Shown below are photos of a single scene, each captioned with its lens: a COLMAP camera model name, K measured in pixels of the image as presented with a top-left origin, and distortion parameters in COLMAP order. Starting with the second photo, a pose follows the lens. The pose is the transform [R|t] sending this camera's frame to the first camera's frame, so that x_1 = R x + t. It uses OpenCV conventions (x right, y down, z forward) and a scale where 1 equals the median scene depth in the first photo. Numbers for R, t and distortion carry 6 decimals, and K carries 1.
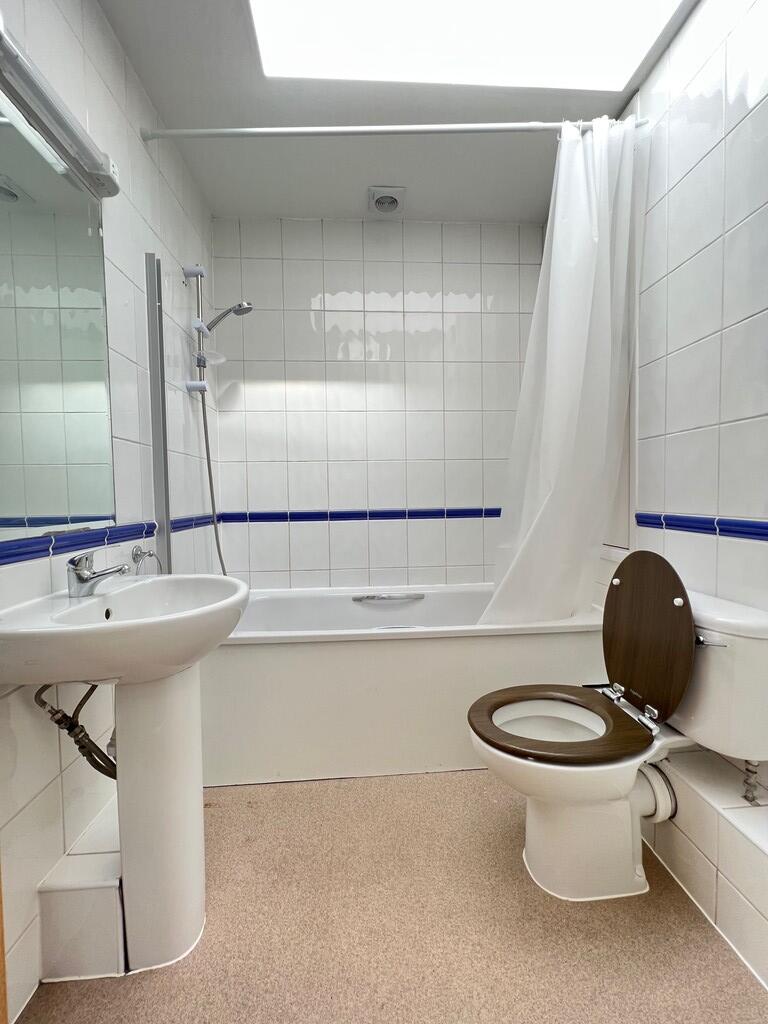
lens RADIAL K [[410.8, 0, 383.4], [0, 410.8, 516.9], [0, 0, 1]] dist [-0.001444, 0.000758]
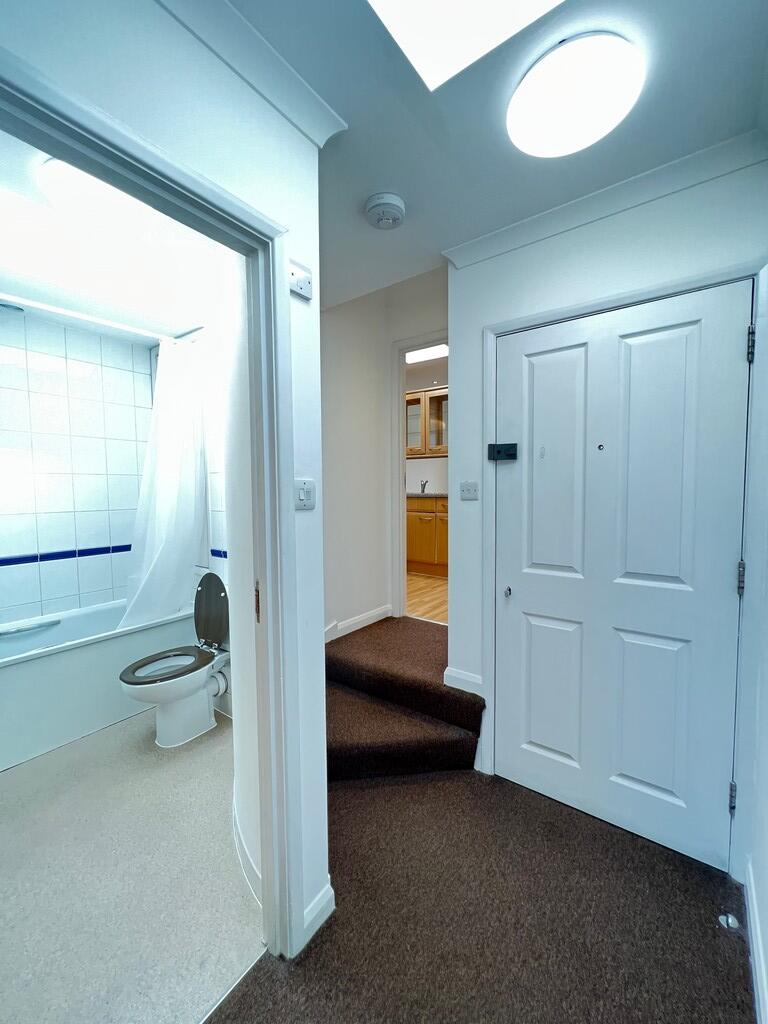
lens RADIAL K [[410.8, 0, 383.4], [0, 410.8, 516.9], [0, 0, 1]] dist [-0.001444, 0.000758]
pose [[0.639596, -0.039274, 0.767707, -0.379170], [0.034824, 0.999149, 0.022102, -0.205152], [-0.767922, 0.012599, 0.640420, -0.971902]]
